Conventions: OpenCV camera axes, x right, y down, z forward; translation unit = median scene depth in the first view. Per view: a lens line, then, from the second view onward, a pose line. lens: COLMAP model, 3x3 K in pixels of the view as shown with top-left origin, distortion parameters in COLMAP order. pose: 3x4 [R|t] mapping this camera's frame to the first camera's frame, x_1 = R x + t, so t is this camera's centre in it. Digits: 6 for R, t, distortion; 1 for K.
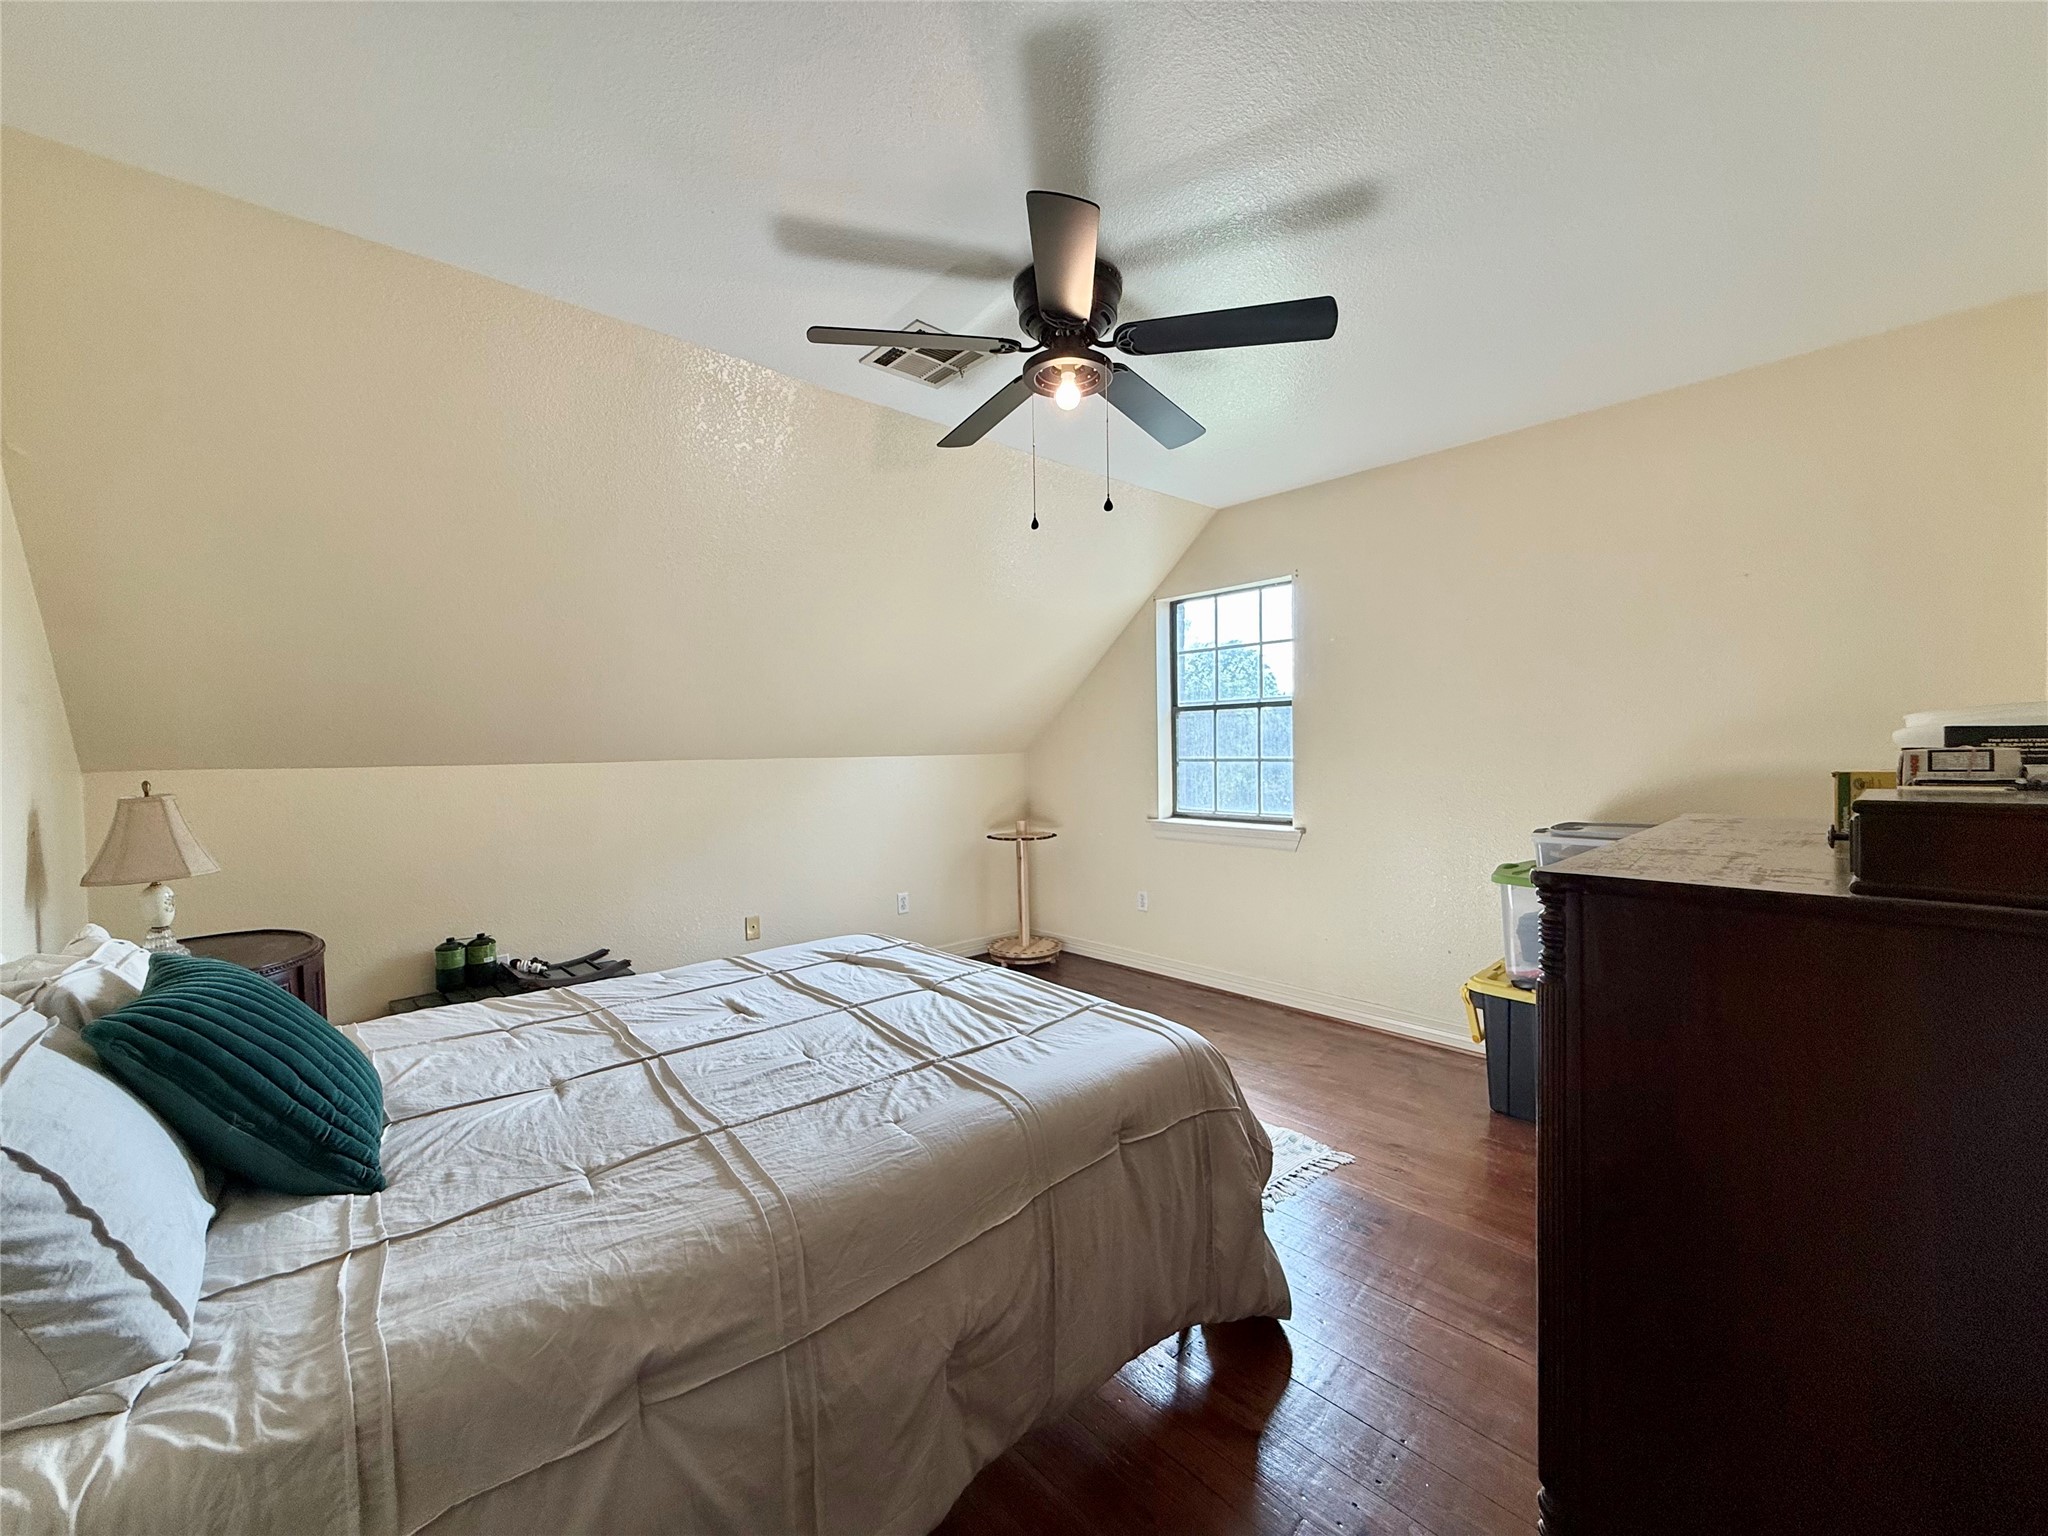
lens RADIAL K [[817.1, 0, 1023.3], [0, 817.1, 767.1], [0, 0, 1]] dist [0.000090, 0.000178]
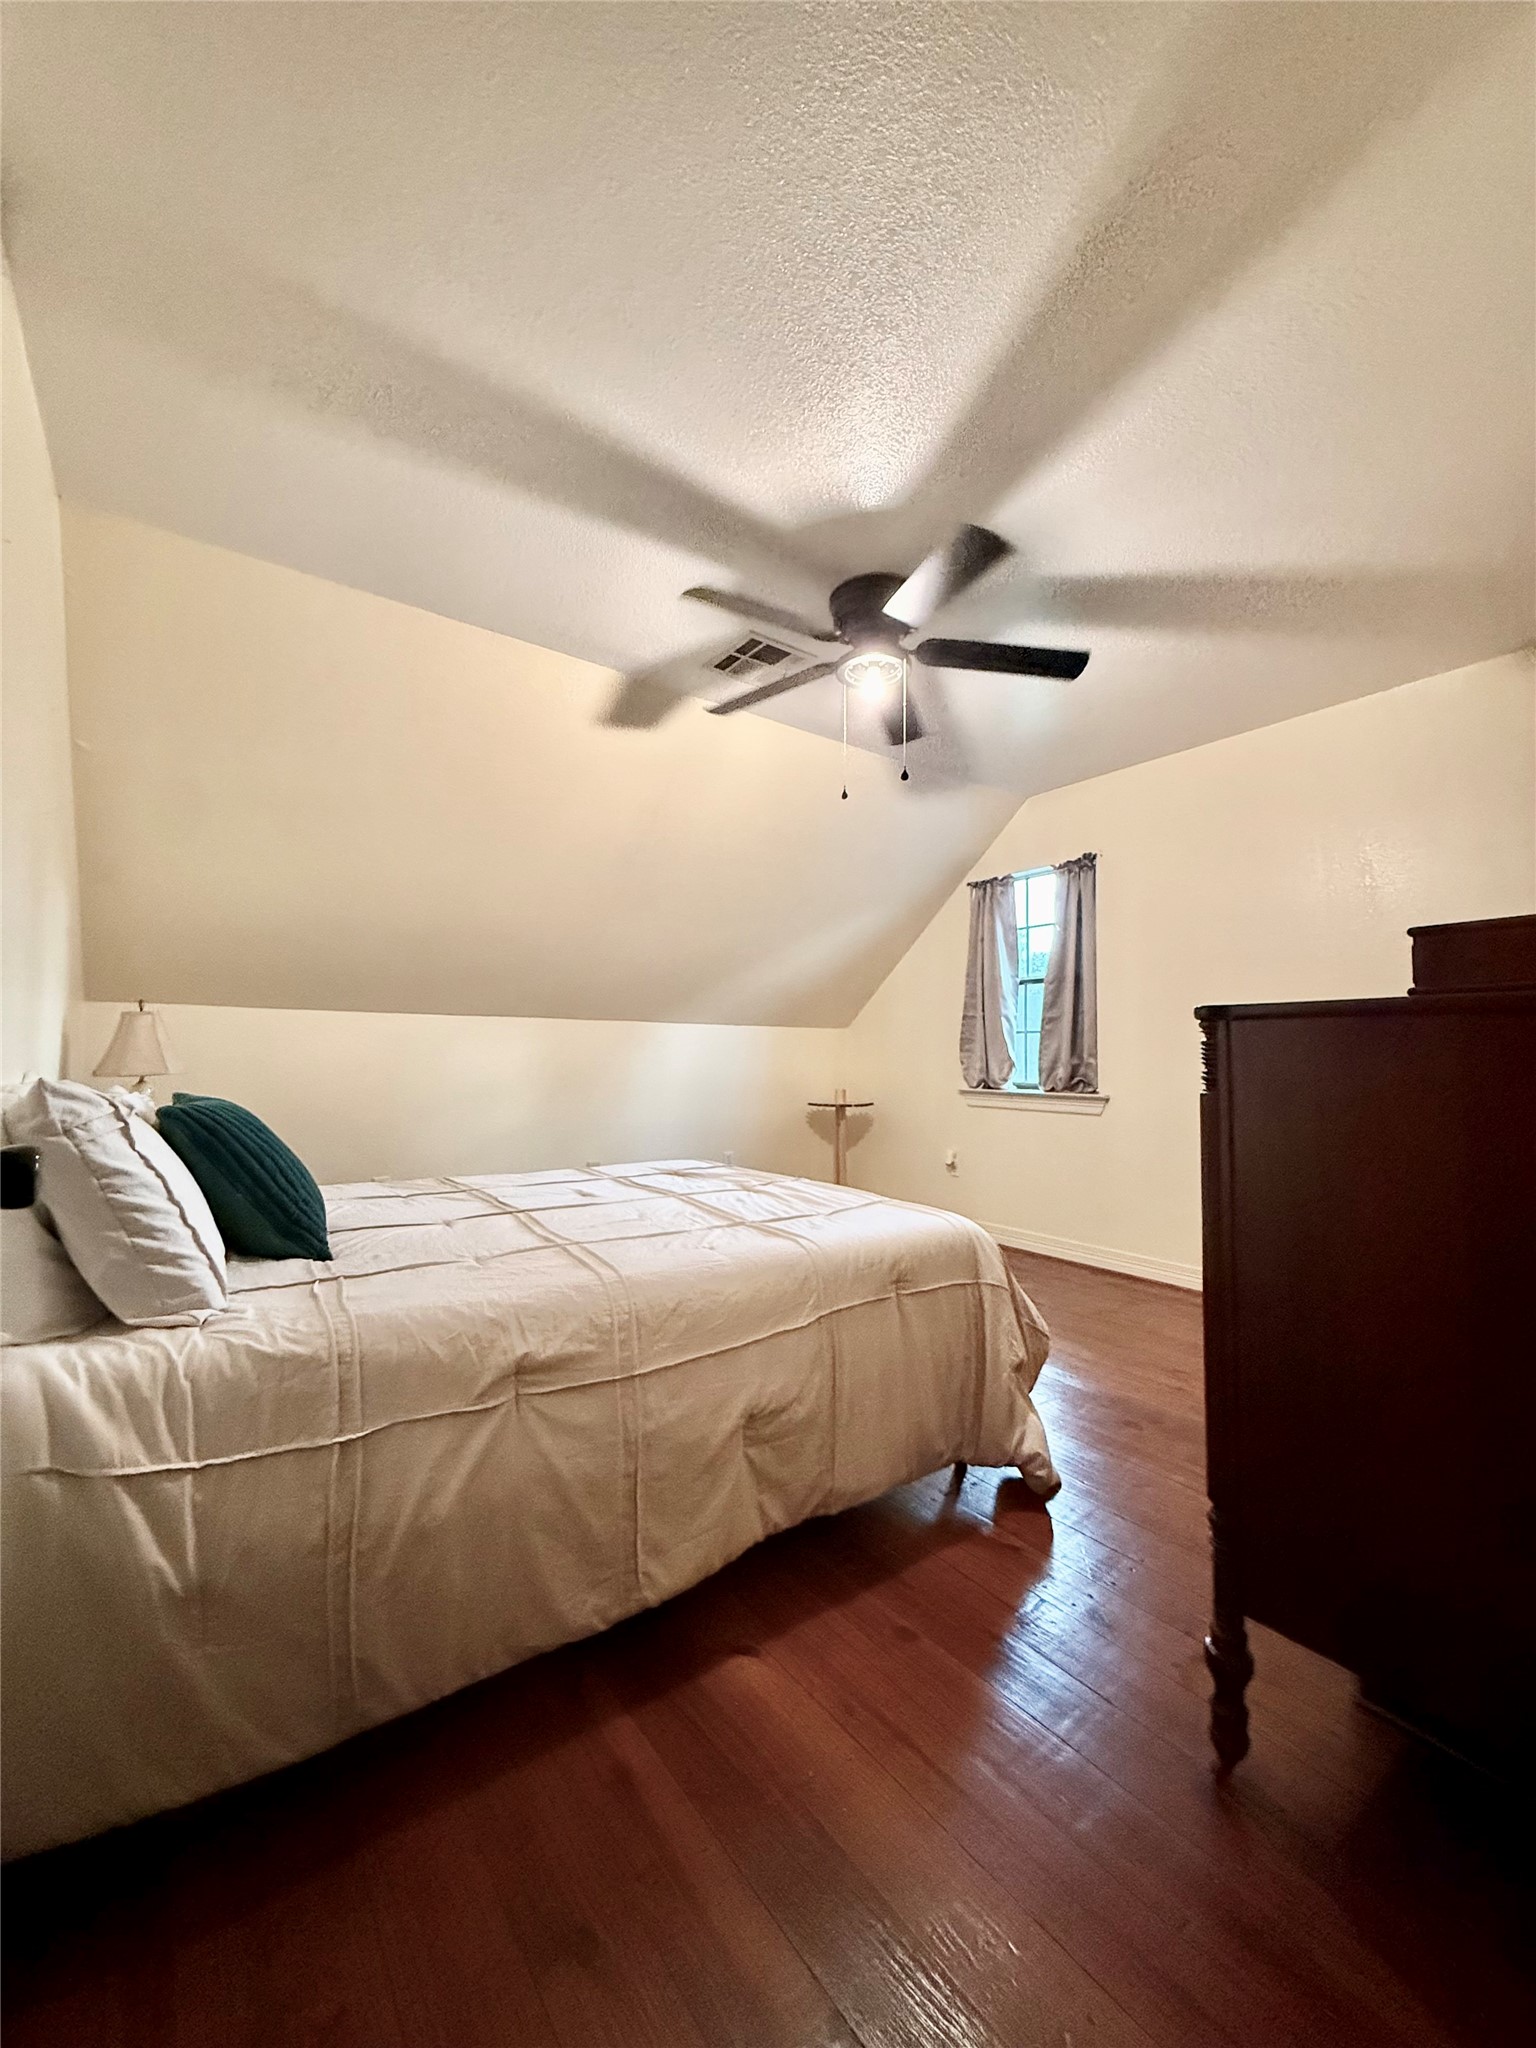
lens RADIAL K [[817.1, 0, 767.5], [0, 817.1, 1020.1], [0, 0, 1]] dist [0.000090, 0.000178]
pose [[0.993889, 0.018011, -0.108905, 0.074019], [-0.025391, 0.997446, -0.066765, 0.209731], [0.107424, 0.069122, 0.991808, -0.303423]]
